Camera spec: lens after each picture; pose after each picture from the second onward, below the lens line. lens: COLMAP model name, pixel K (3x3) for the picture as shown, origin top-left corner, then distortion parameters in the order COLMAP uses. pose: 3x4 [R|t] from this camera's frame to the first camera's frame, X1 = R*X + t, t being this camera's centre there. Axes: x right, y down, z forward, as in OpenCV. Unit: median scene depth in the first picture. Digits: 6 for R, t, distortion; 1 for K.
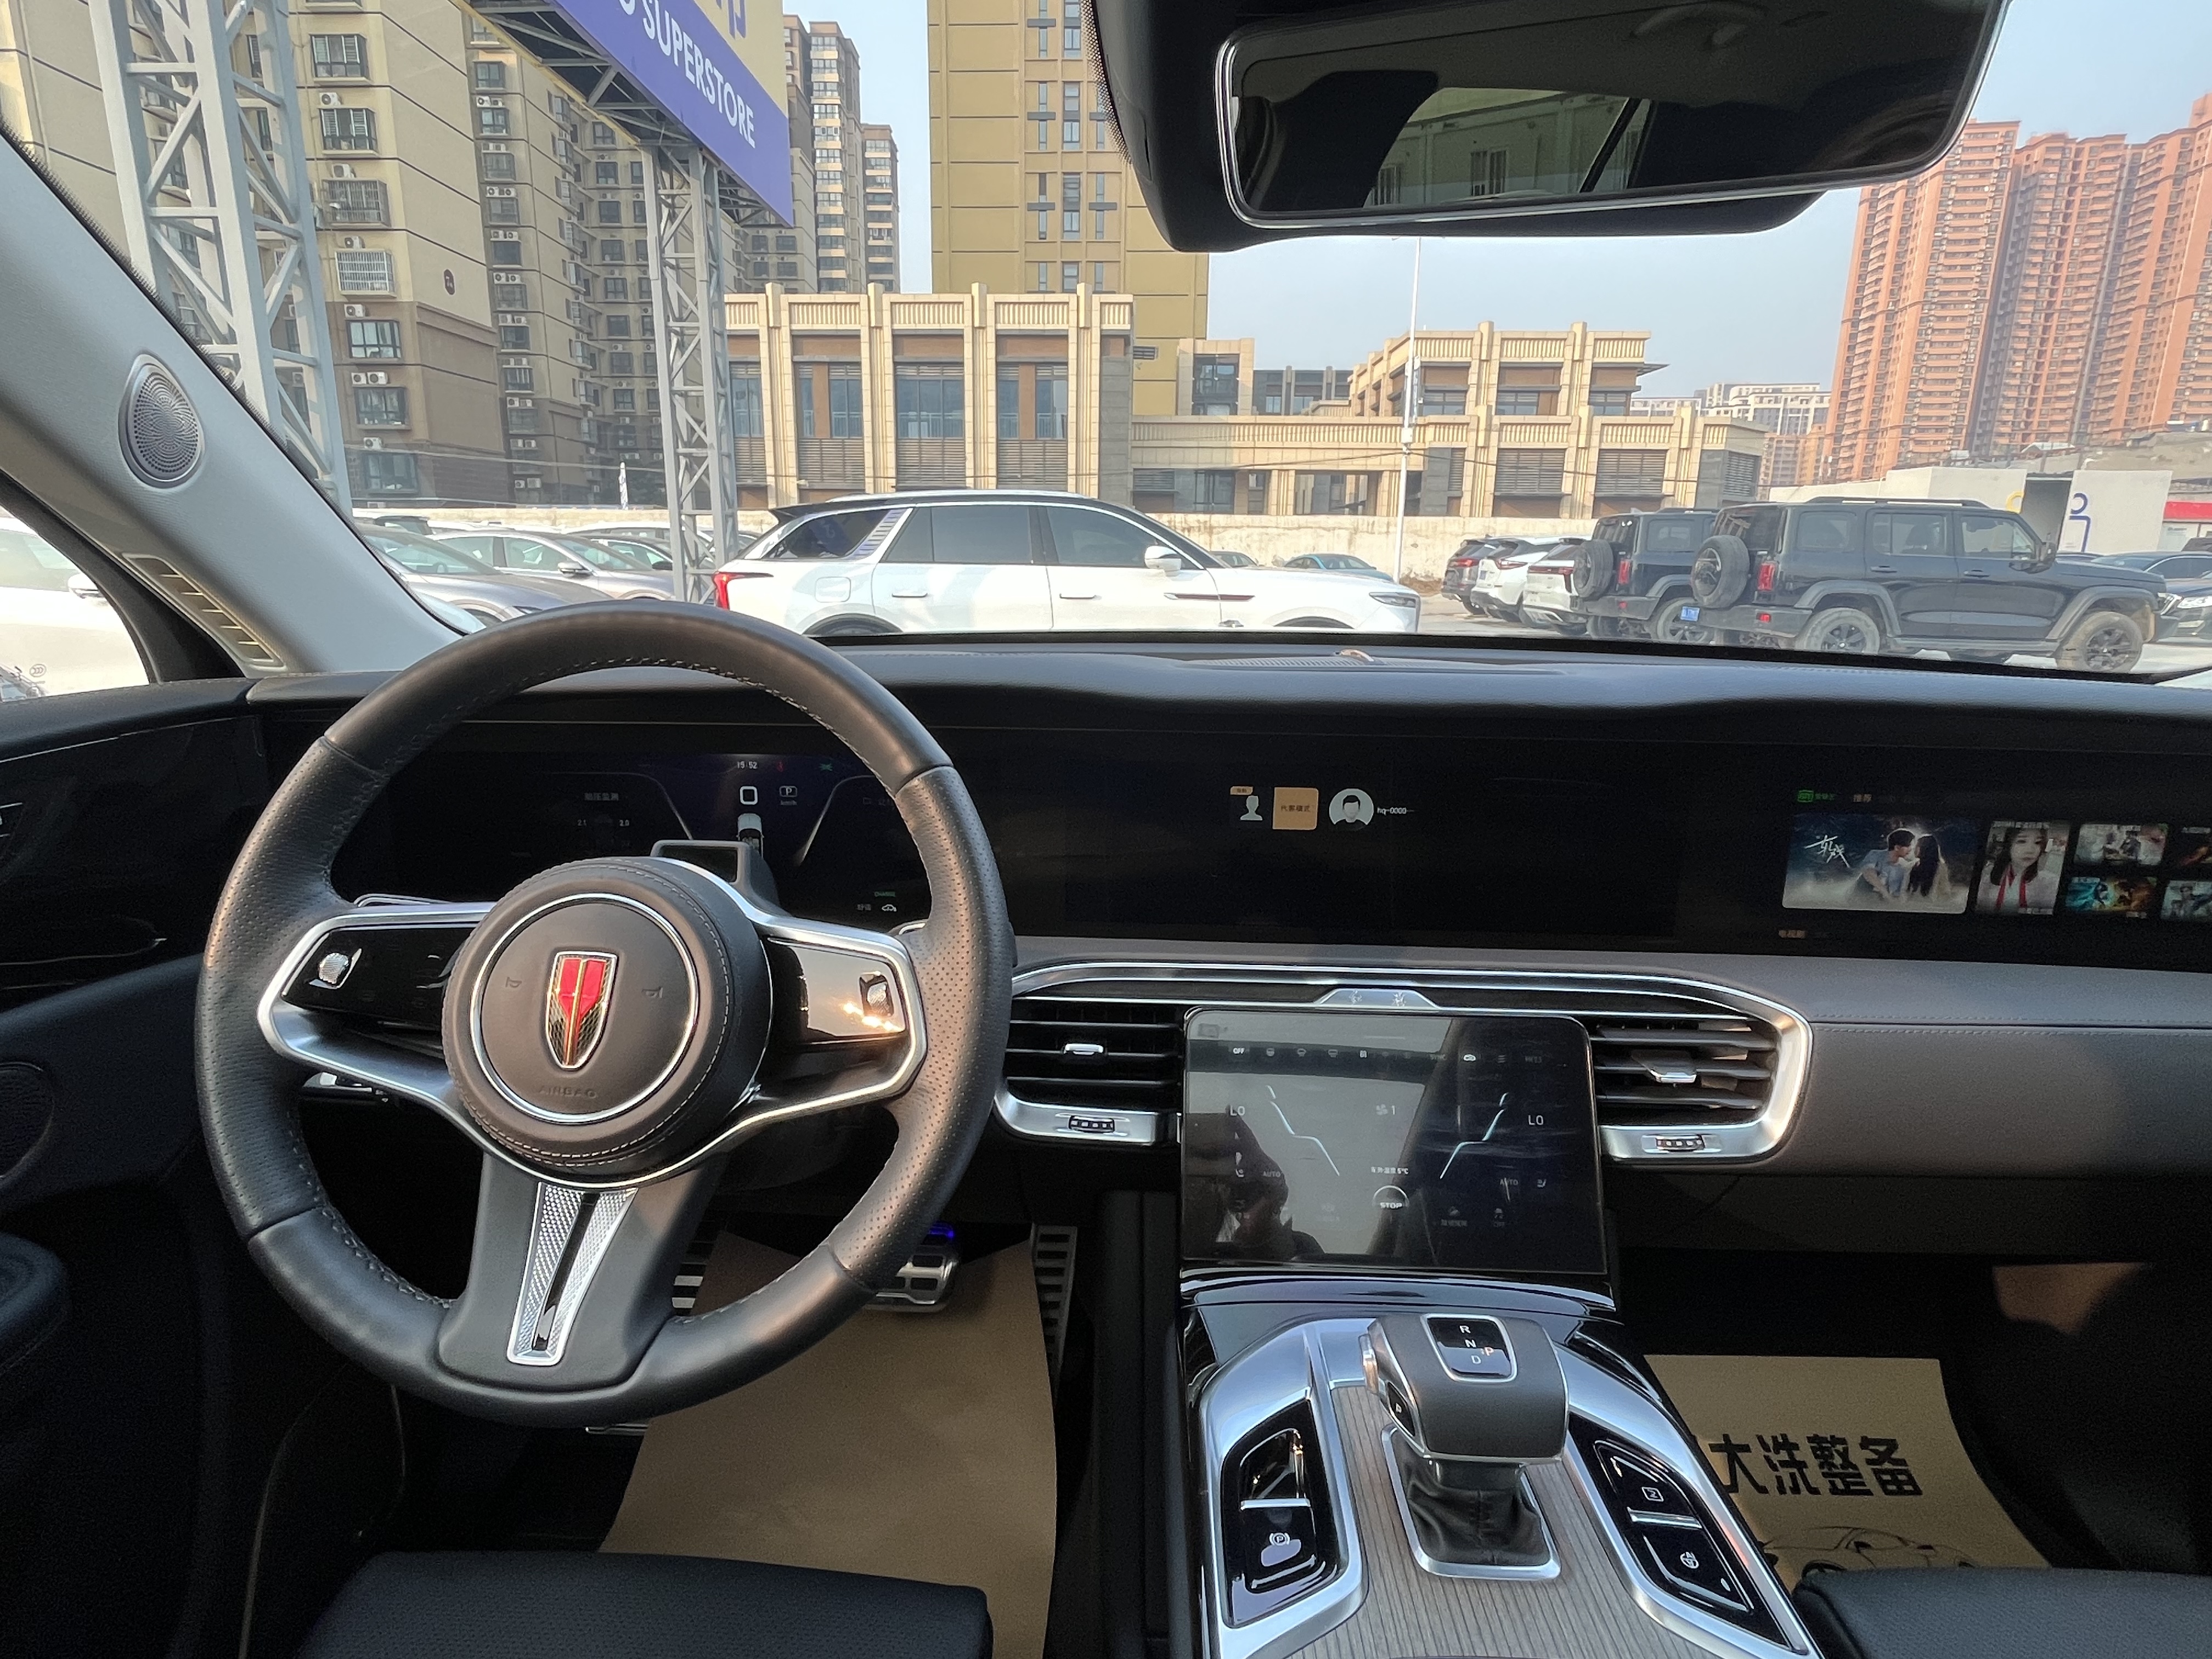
lens RADIAL K [[1162.7, 0, 1076.6], [0, 1162.7, 818.0], [0, 0, 1]] dist [-0.003805, 0.000209]
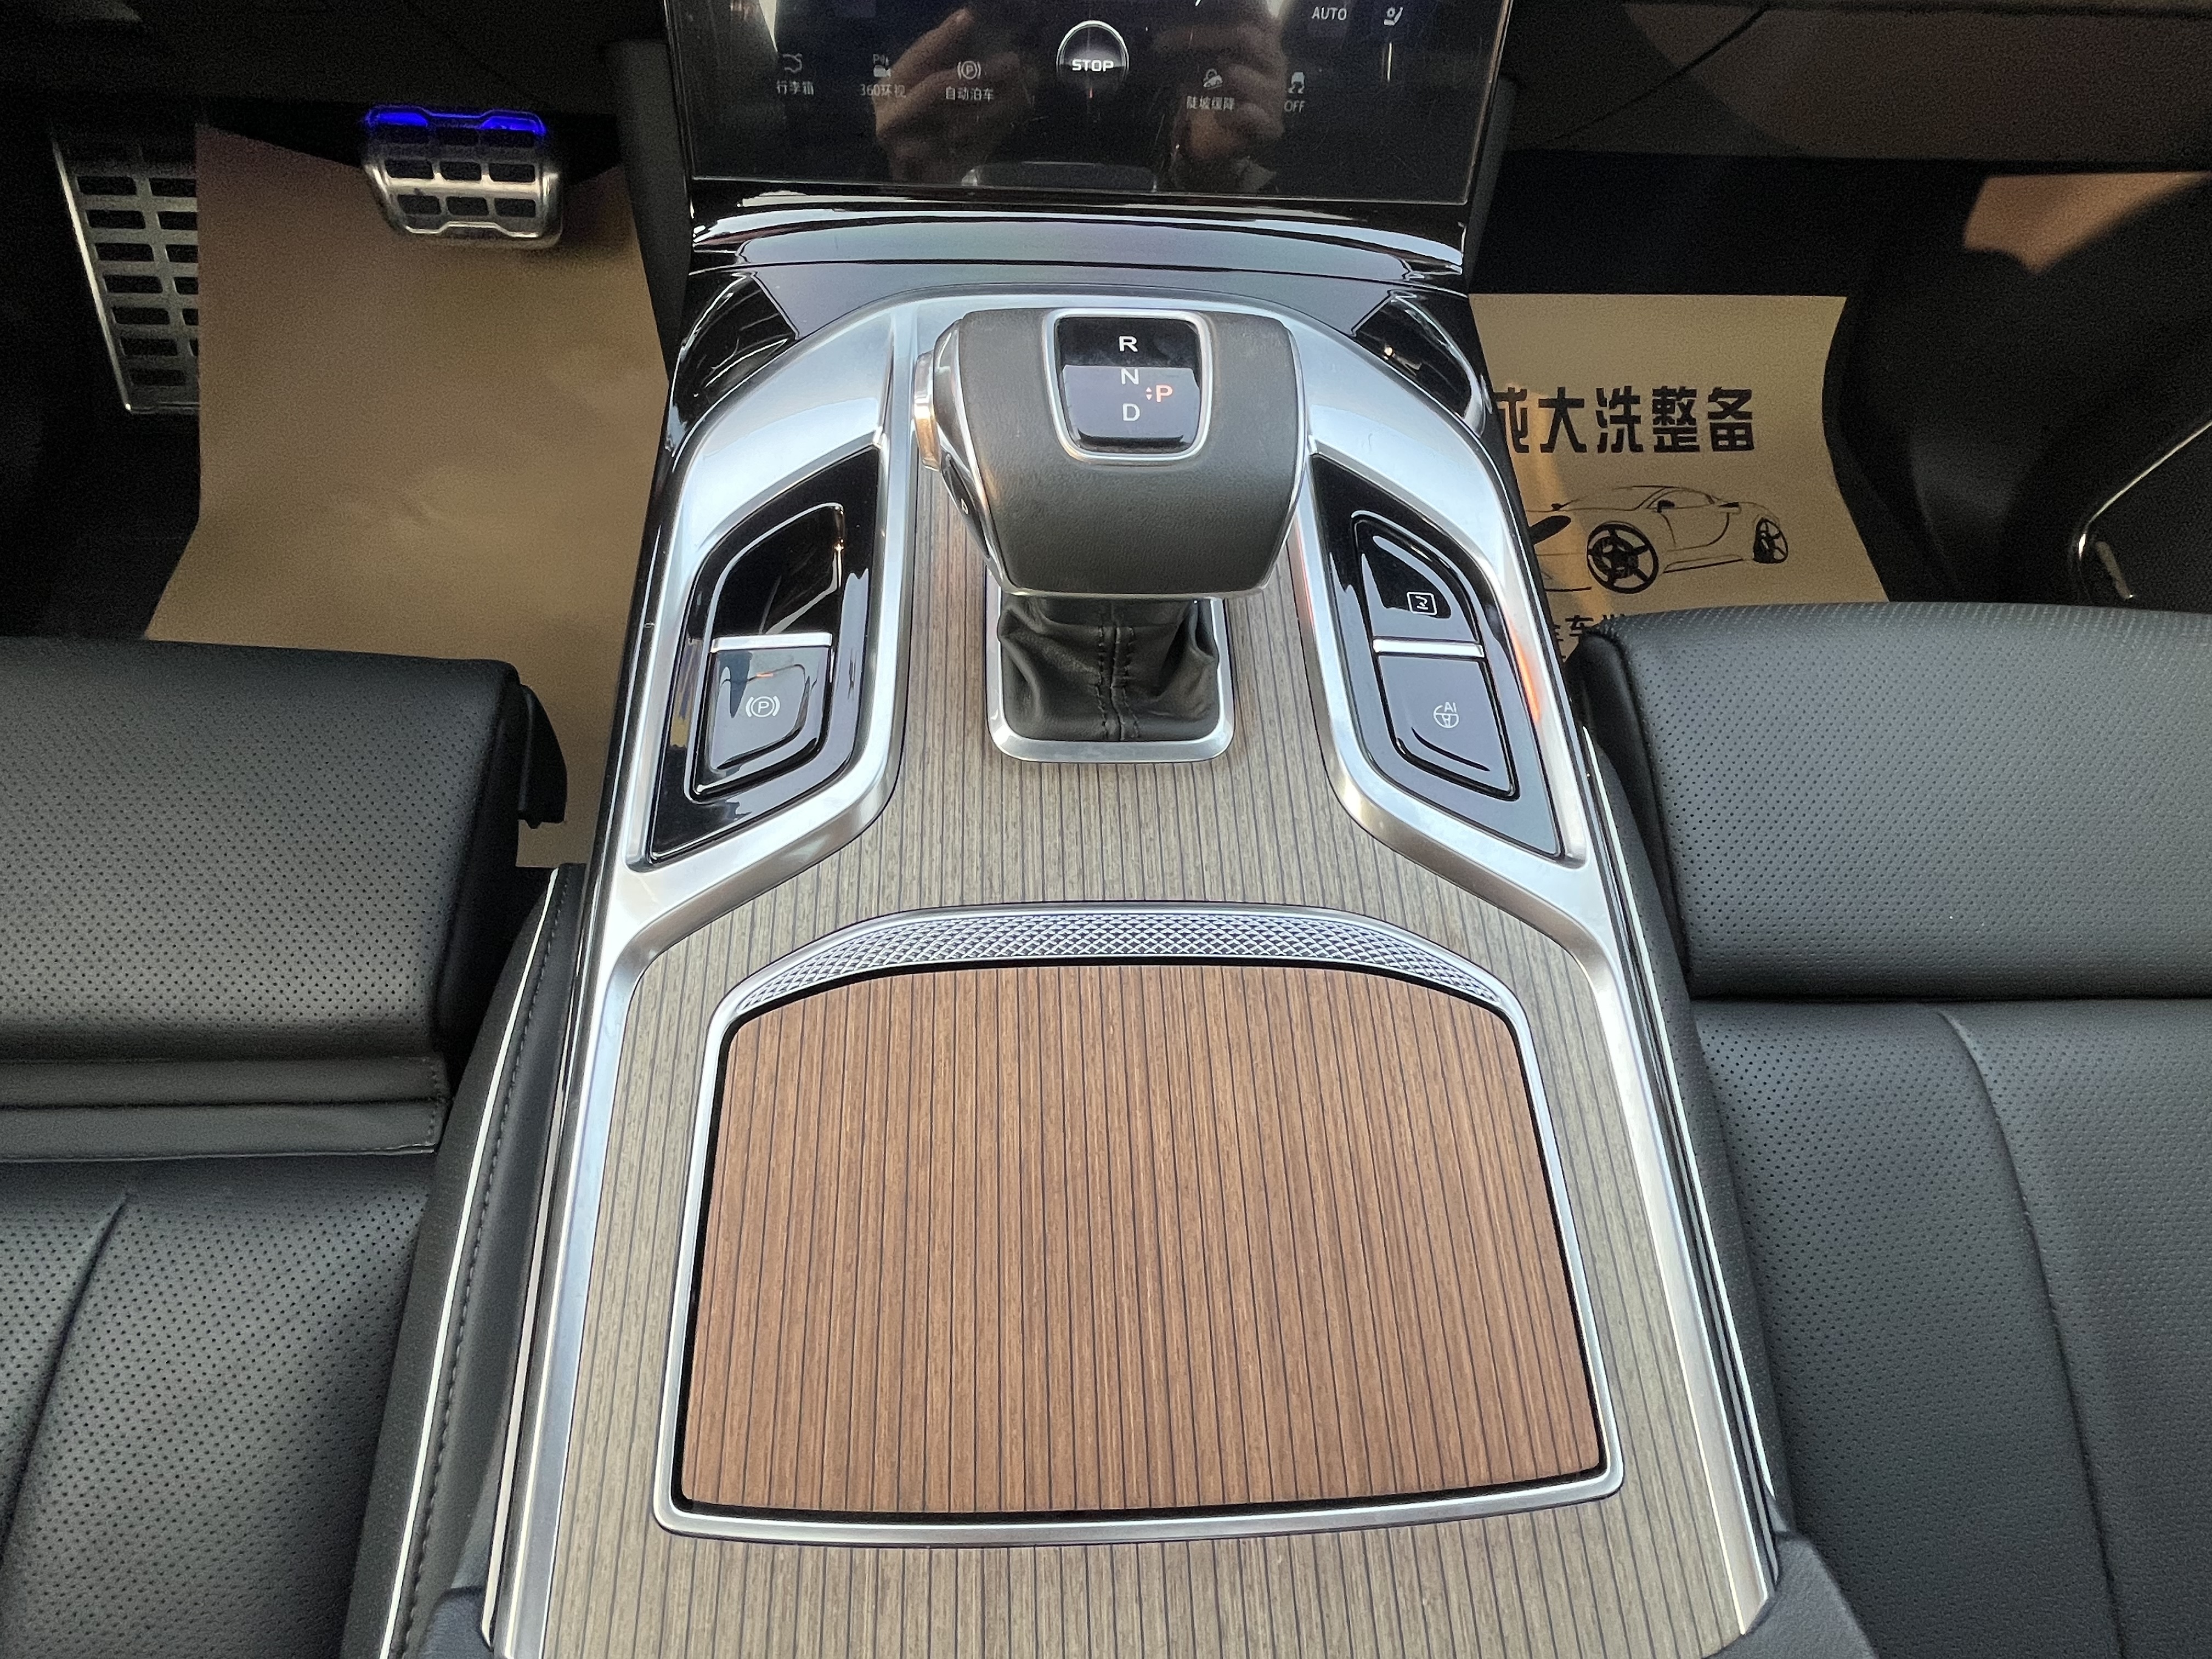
lens RADIAL K [[1167.5, 0, 1067.1], [0, 1167.5, 807.2], [0, 0, 1]] dist [-0.003257, -0.000477]
pose [[0.995949, -0.046397, 0.077029, 0.002937], [-0.029035, 0.644809, 0.763792, 0.002204], [-0.085107, -0.762934, 0.640849, 0.006133]]
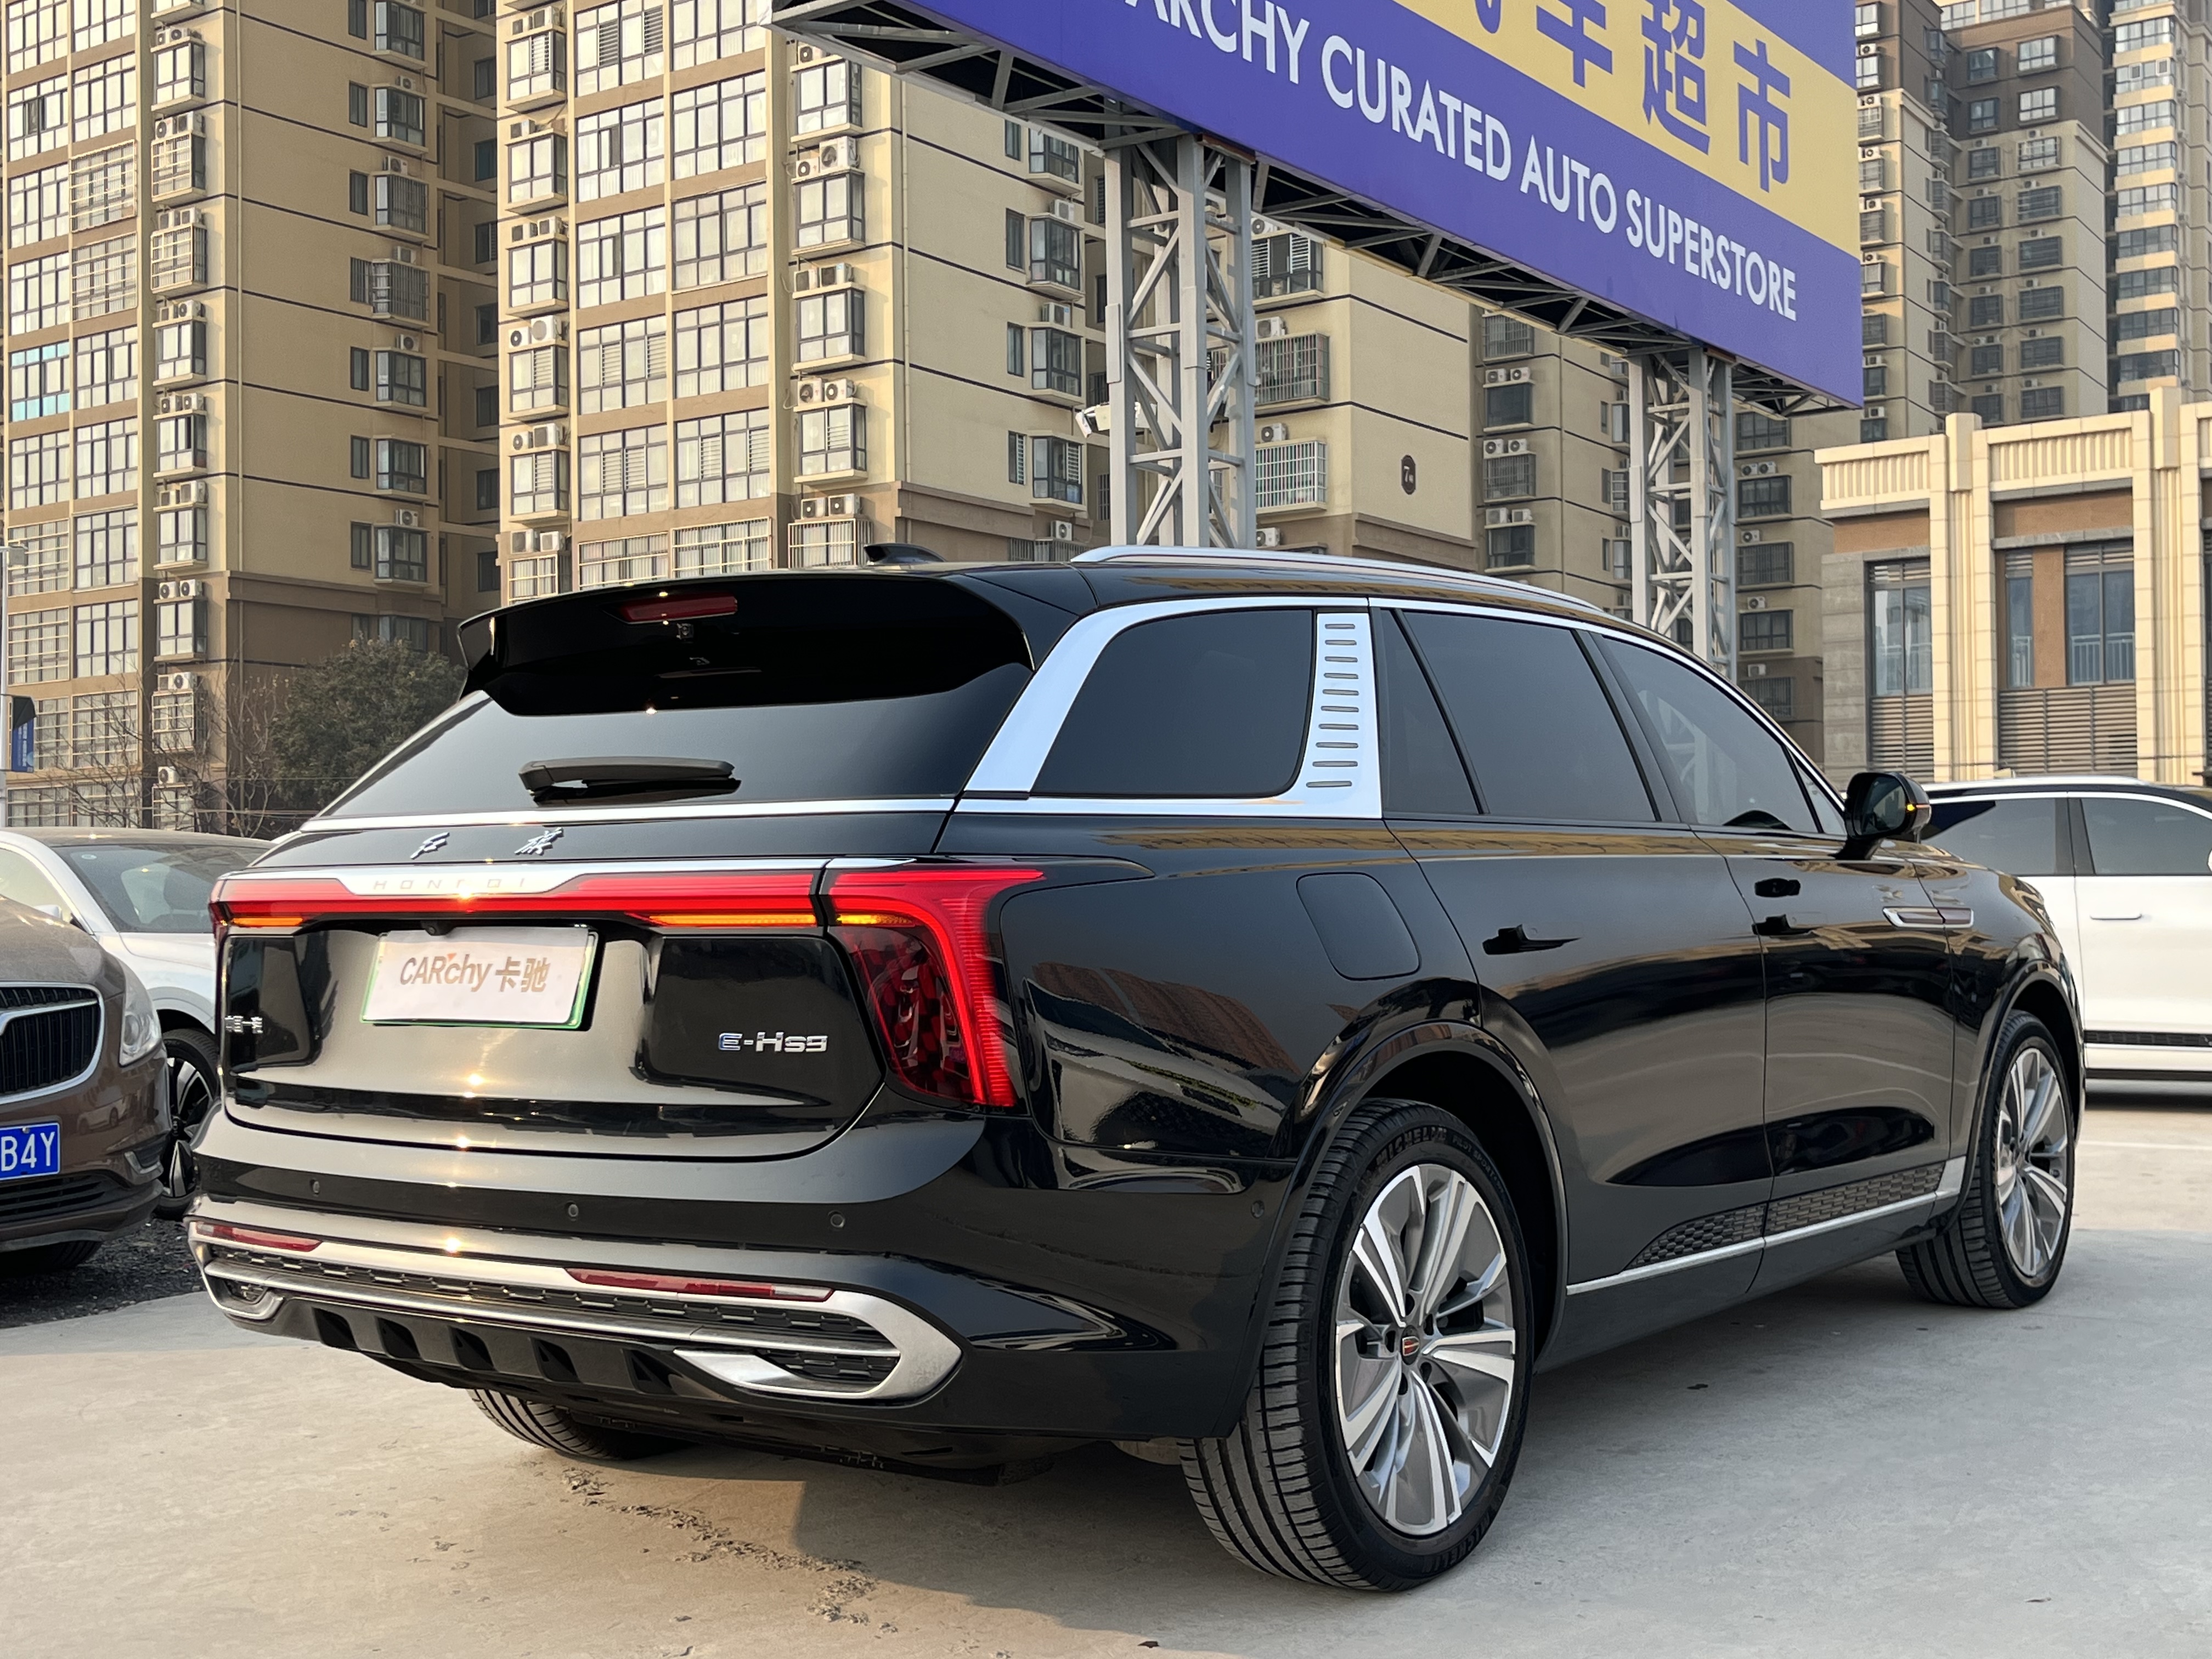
lens RADIAL K [[2588.2, 0, 1099.4], [0, 2588.2, 874.8], [0, 0, 1]] dist [0.114514, -0.366011]
pose [[0.830719, -0.025562, -0.556104, 0.062290], [-0.110209, 0.971622, -0.209294, 0.031798], [0.545673, 0.235152, 0.804329, -0.107479]]
